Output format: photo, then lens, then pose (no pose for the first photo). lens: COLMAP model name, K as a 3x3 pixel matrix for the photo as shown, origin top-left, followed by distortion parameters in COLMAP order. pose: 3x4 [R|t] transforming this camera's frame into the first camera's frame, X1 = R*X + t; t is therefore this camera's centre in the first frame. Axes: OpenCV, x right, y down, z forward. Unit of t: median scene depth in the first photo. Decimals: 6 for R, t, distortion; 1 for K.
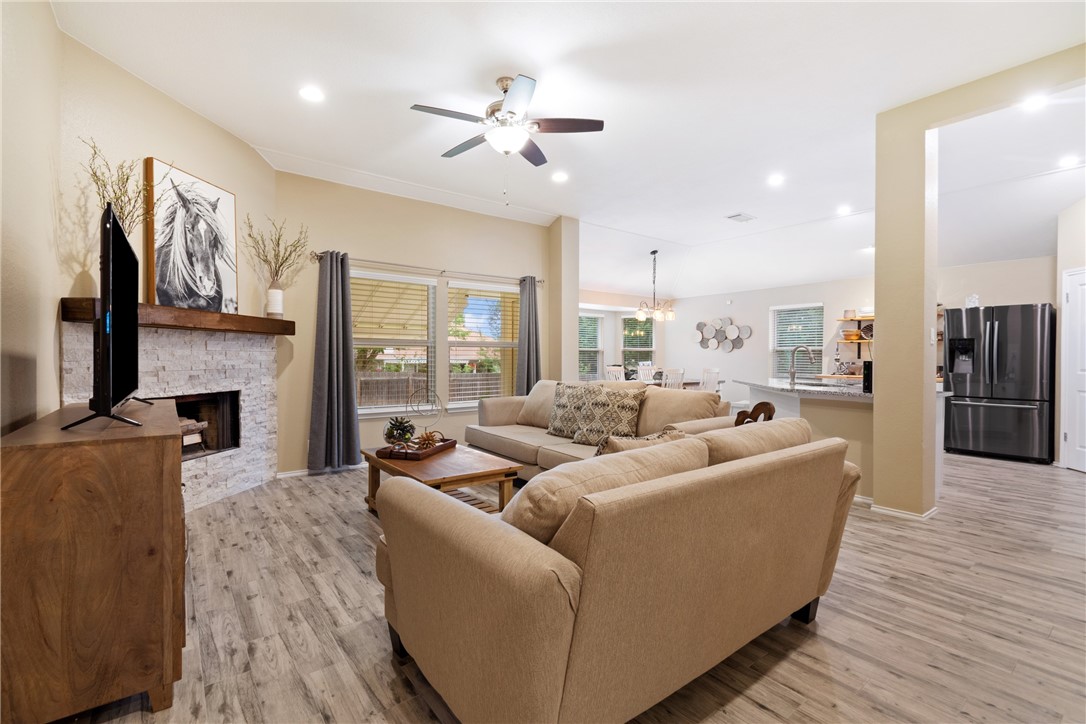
lens RADIAL K [[484.2, 0, 543.7], [0, 484.2, 360.7], [0, 0, 1]] dist [0.002426, -0.001958]
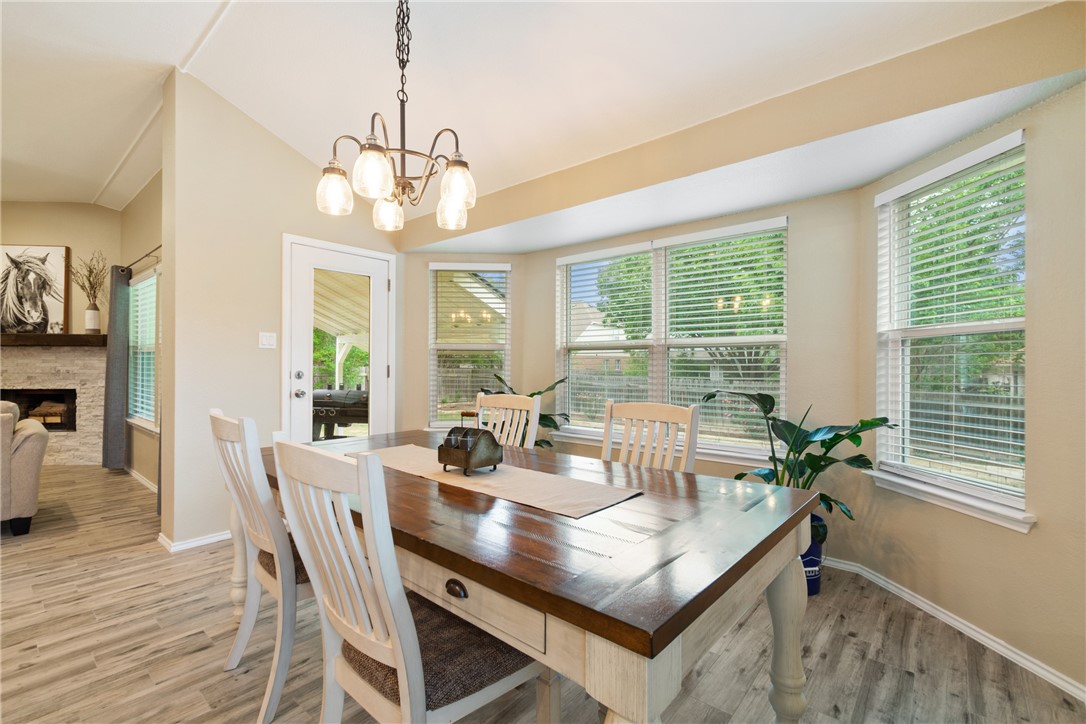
lens RADIAL K [[484.2, 0, 543.9], [0, 484.2, 361.6], [0, 0, 1]] dist [0.002426, -0.001958]
pose [[0.199006, -0.004298, -0.979989, 1.041600], [-0.009535, 0.999935, -0.006322, -0.021109], [0.979952, 0.010603, 0.198952, 2.197650]]
